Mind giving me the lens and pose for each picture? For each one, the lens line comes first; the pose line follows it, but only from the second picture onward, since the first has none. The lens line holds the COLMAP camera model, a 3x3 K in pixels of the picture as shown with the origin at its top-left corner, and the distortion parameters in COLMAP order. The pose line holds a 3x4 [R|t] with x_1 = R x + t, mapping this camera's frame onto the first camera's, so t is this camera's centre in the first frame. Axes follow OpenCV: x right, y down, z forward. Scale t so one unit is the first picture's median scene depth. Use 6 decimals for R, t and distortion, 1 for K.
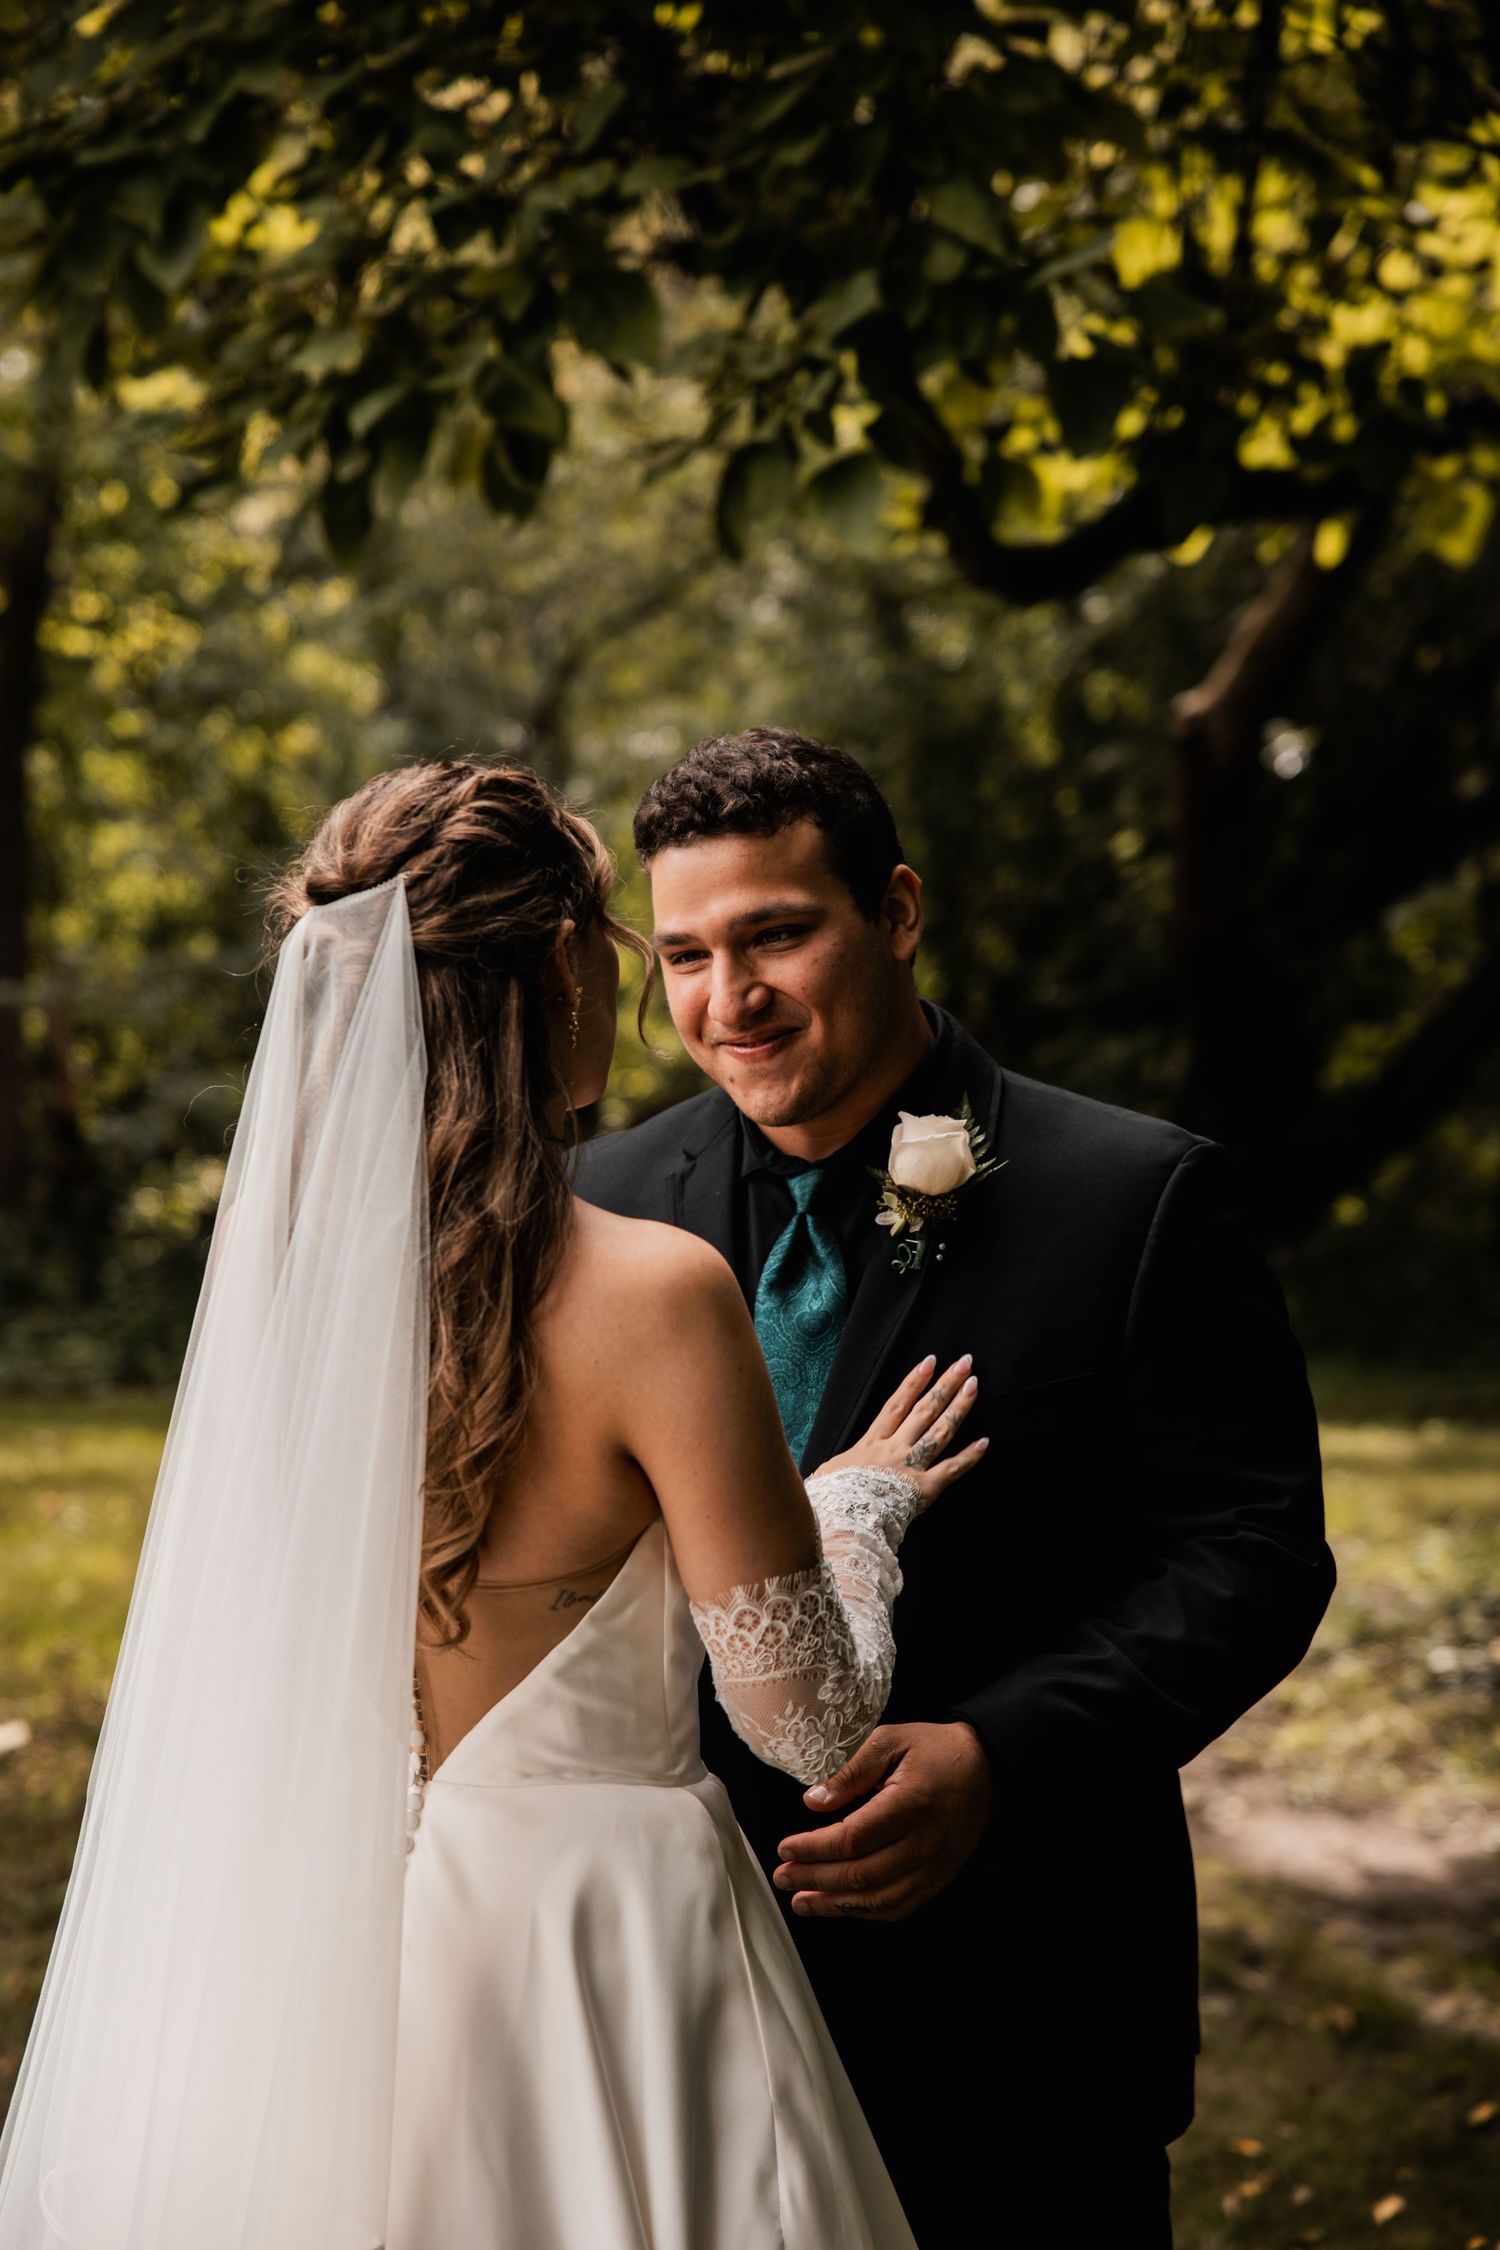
lens RADIAL K [[4348.5, 0, 748.6], [0, 4348.5, 1126.3], [0, 0, 1]] dist [0.346136, 0.000000]
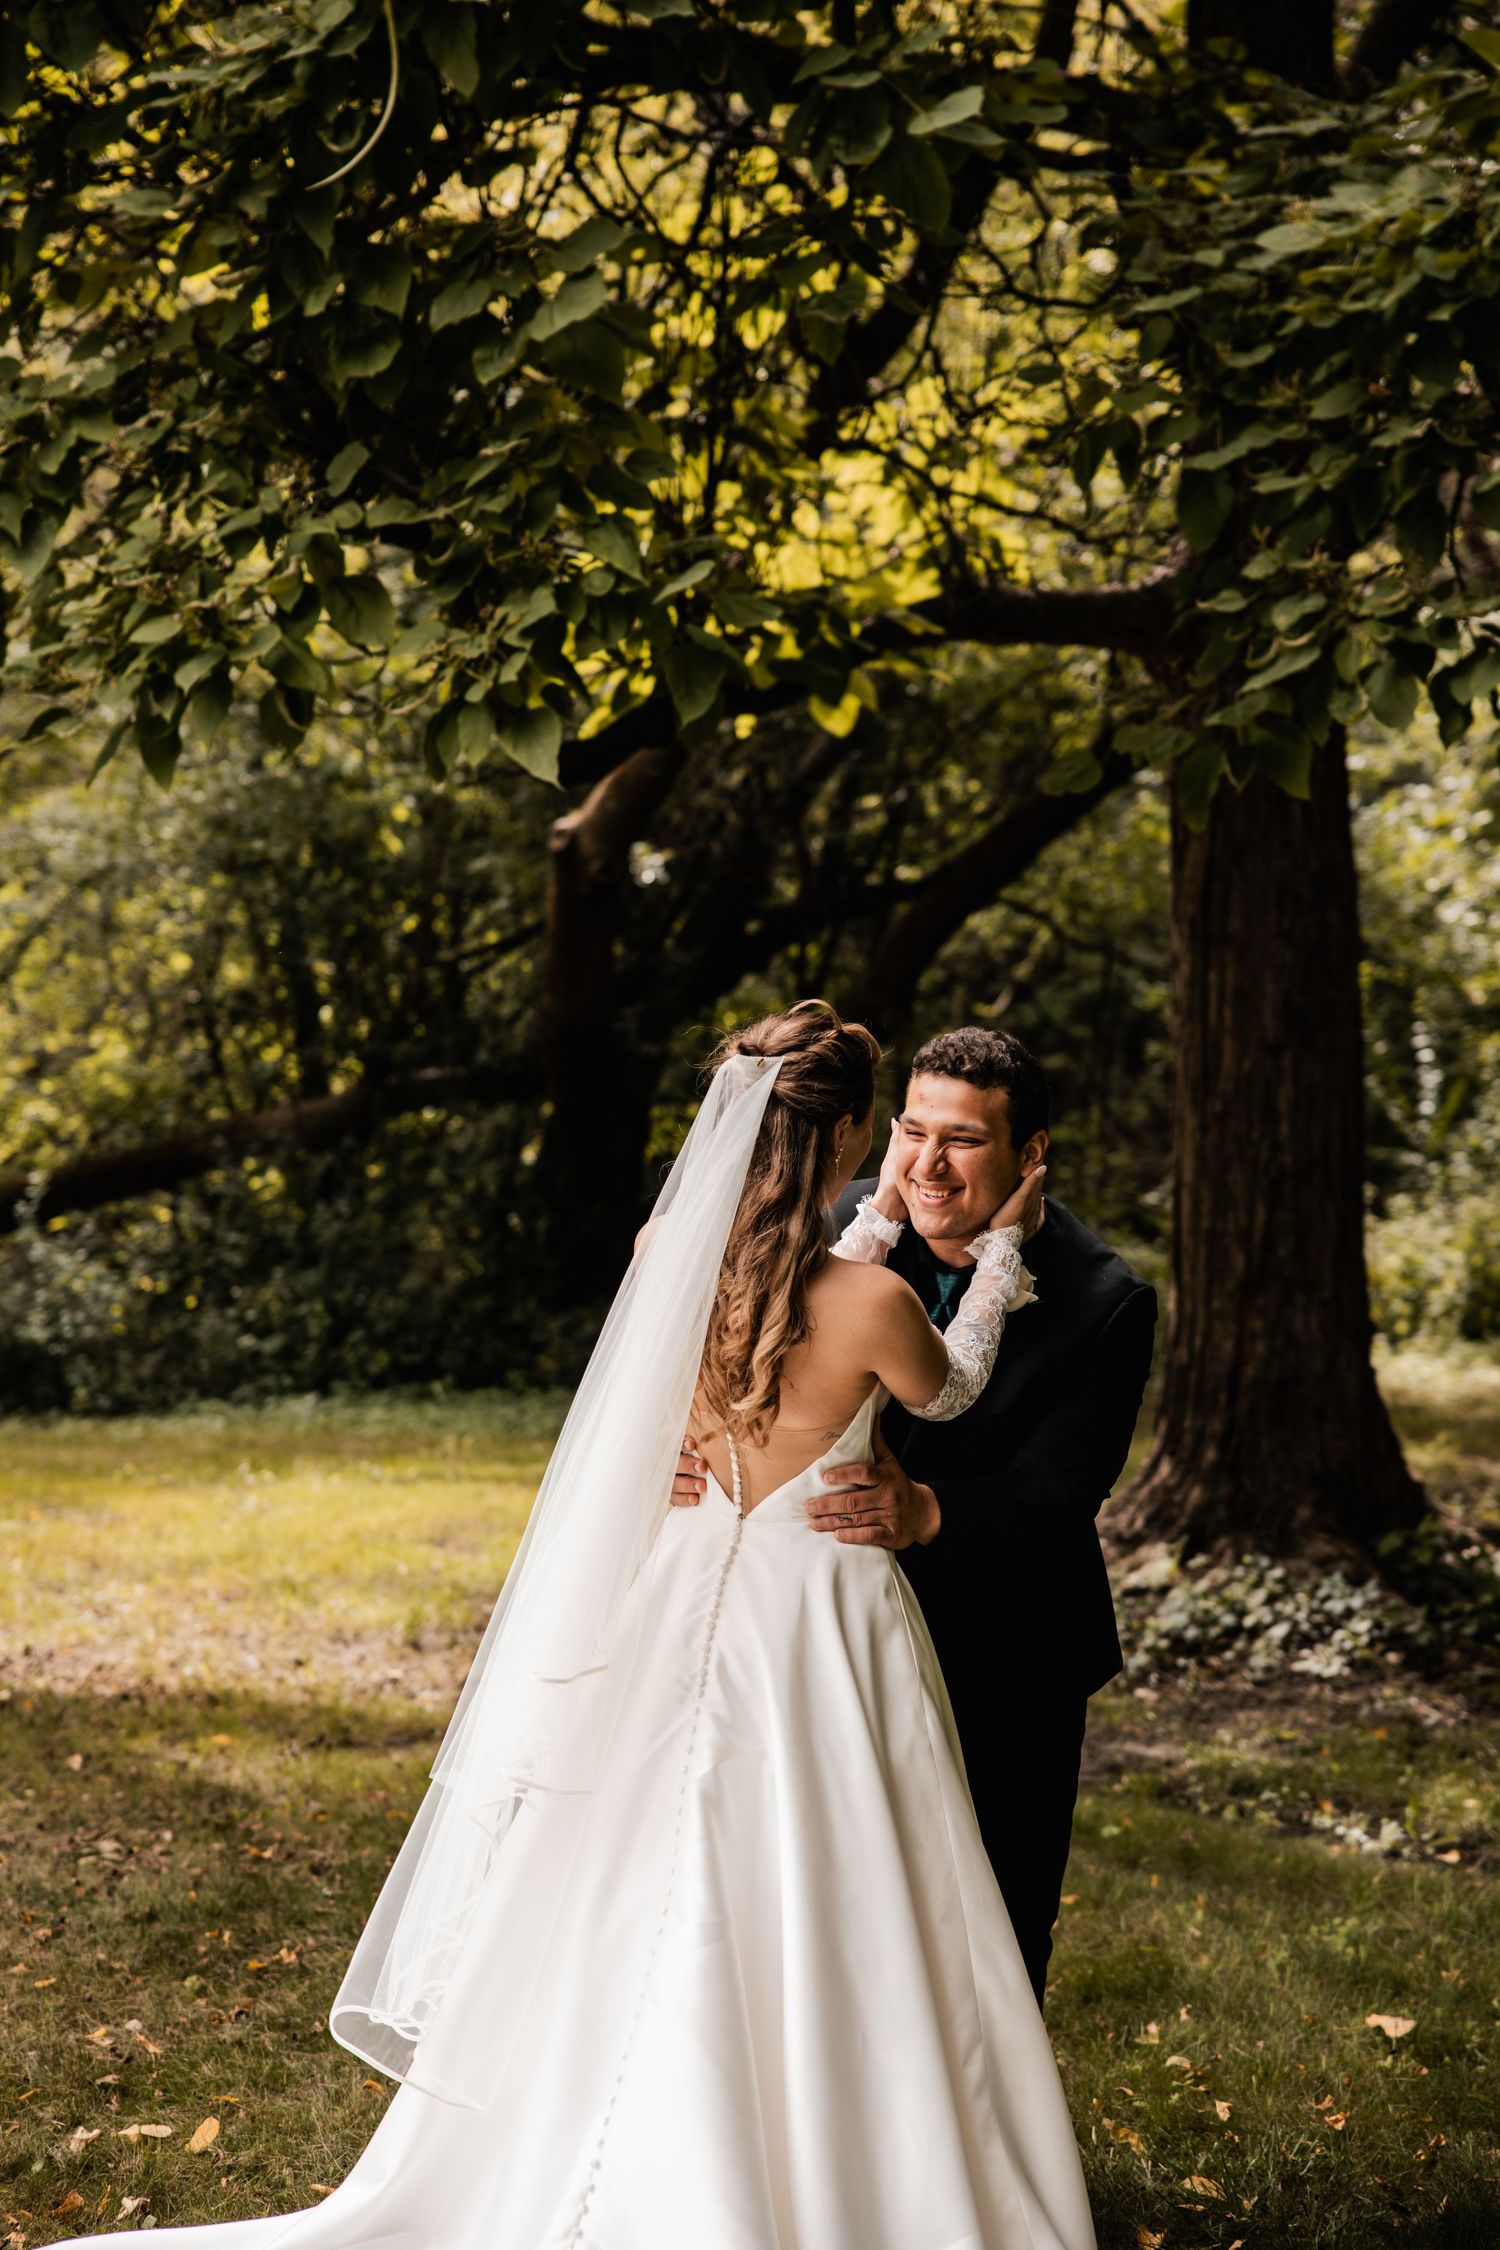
lens RADIAL K [[4348.5, 0, 746.6], [0, 4348.5, 1110.6], [0, 0, 1]] dist [0.346136, 0.000000]
pose [[0.983731, 0.007648, 0.179483, -0.158778], [-0.004943, 0.999867, -0.015513, -0.003973], [-0.179578, 0.014374, 0.983639, -0.389207]]
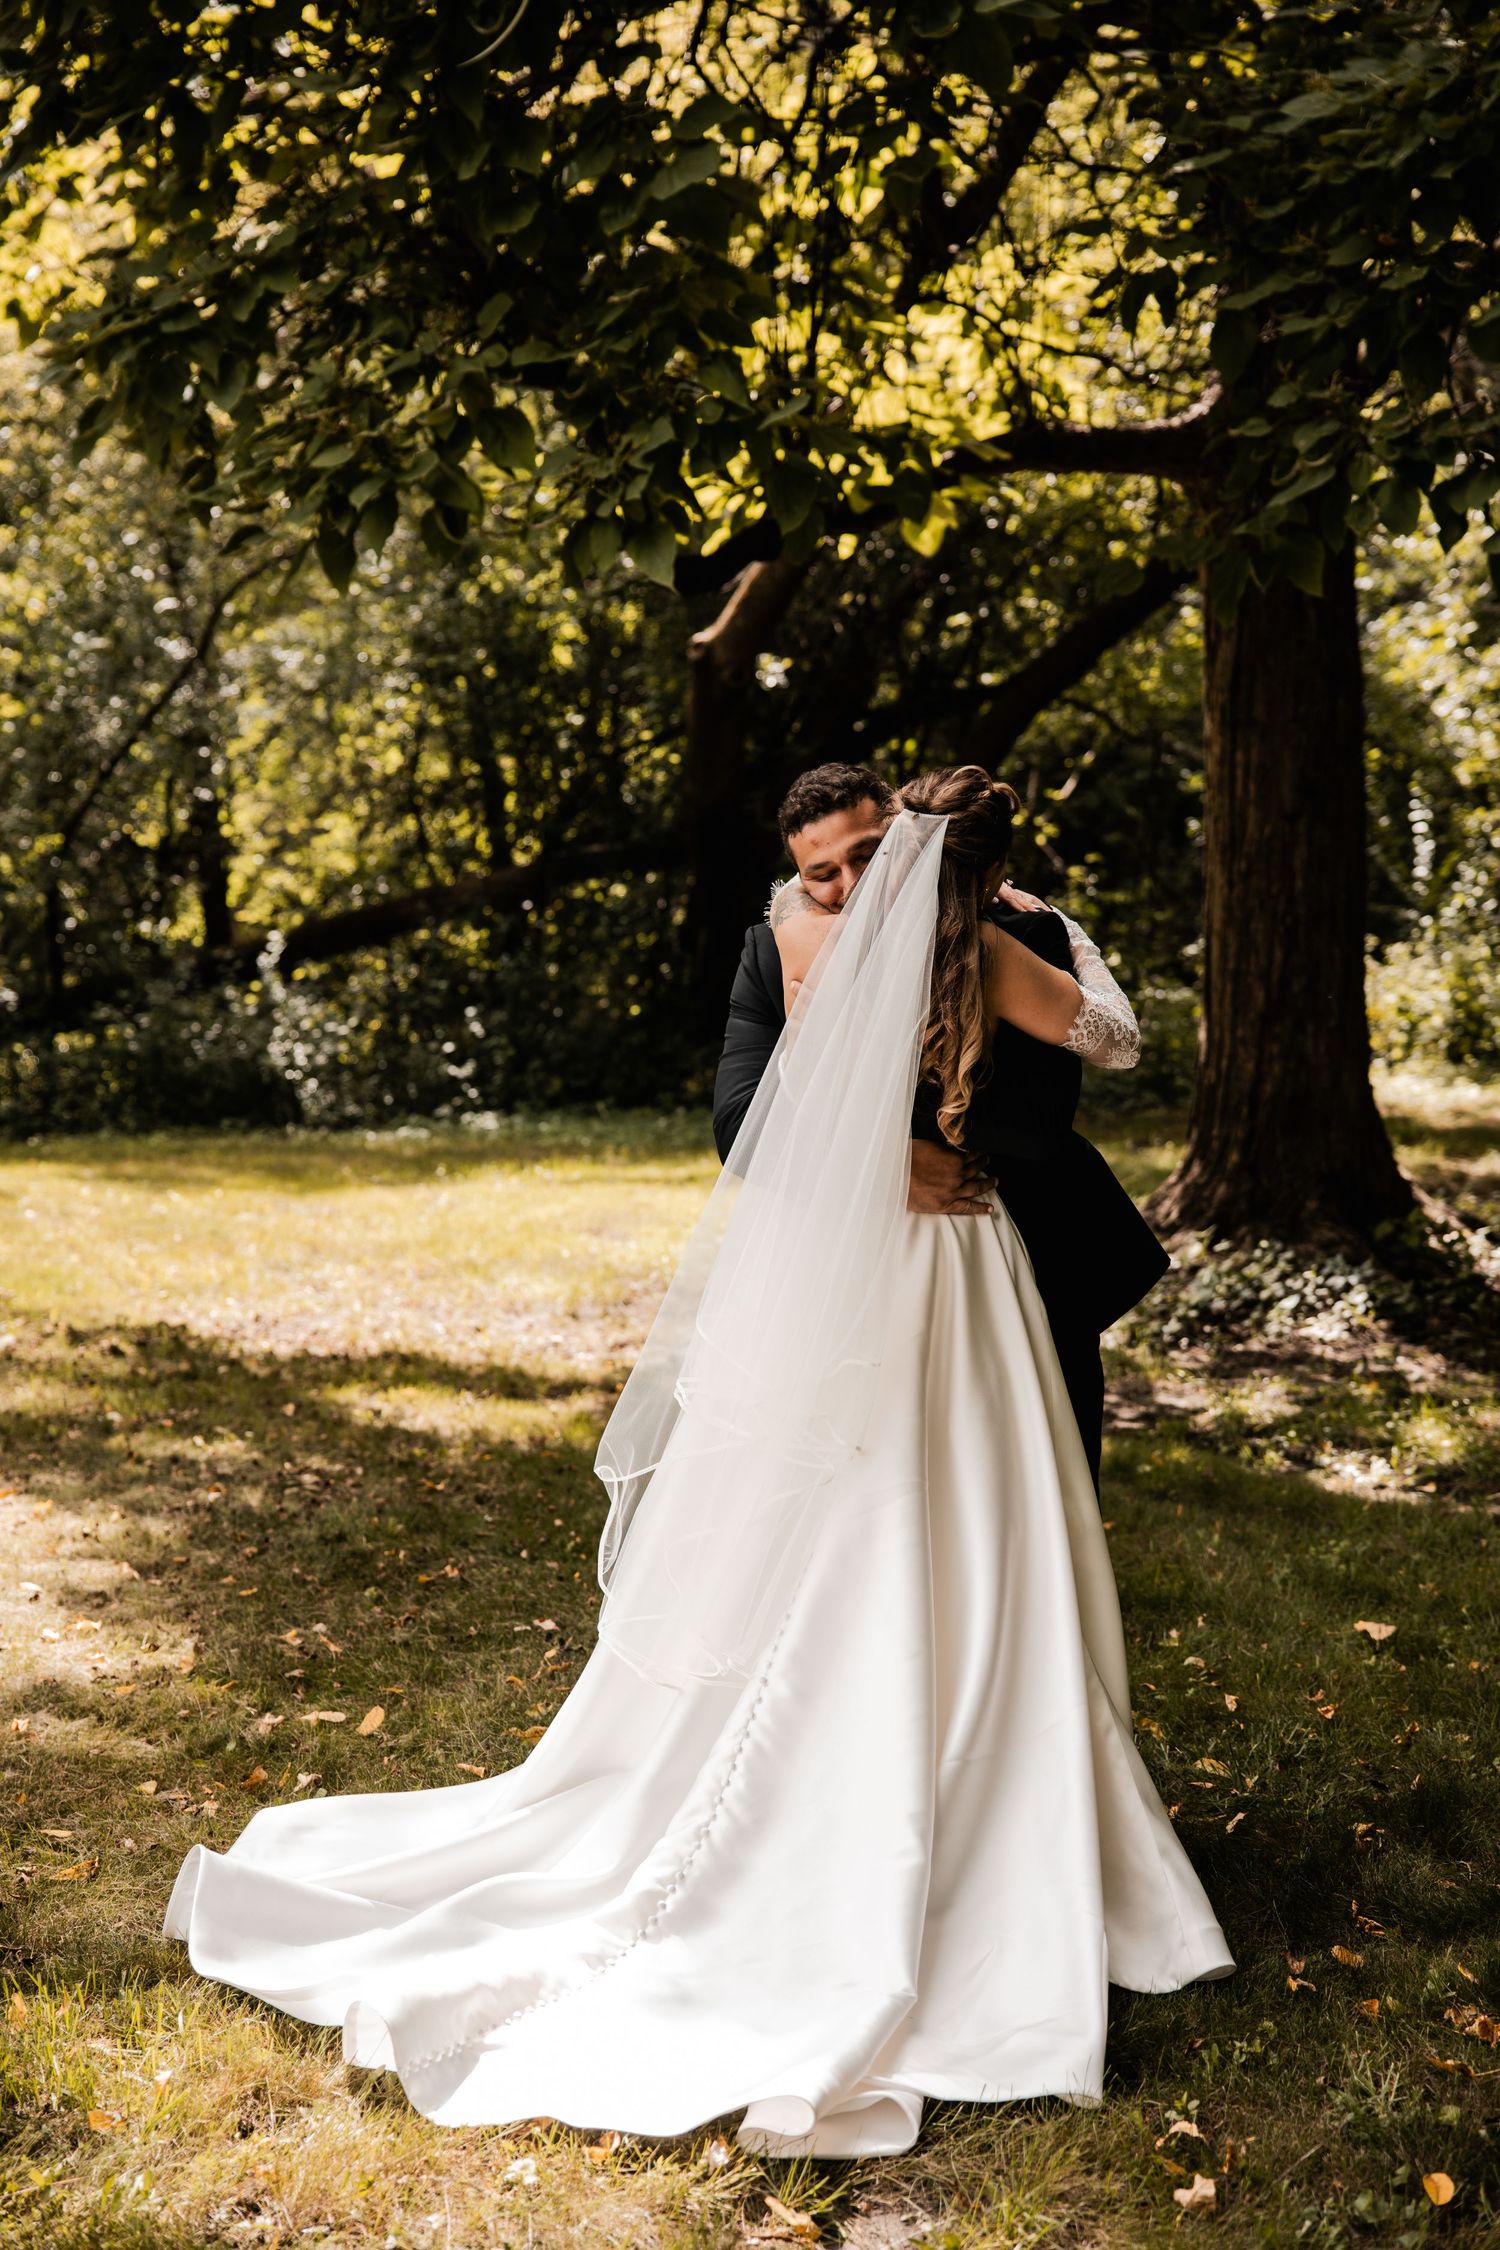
lens RADIAL K [[3542.9, 0, 755.5], [0, 3542.9, 1122.4], [0, 0, 1]] dist [0.227716, 0.000000]
pose [[0.988680, -0.007177, 0.149869, -0.140629], [-0.000676, 0.998632, 0.052281, 0.000278], [-0.150039, -0.051790, 0.987323, -0.340336]]
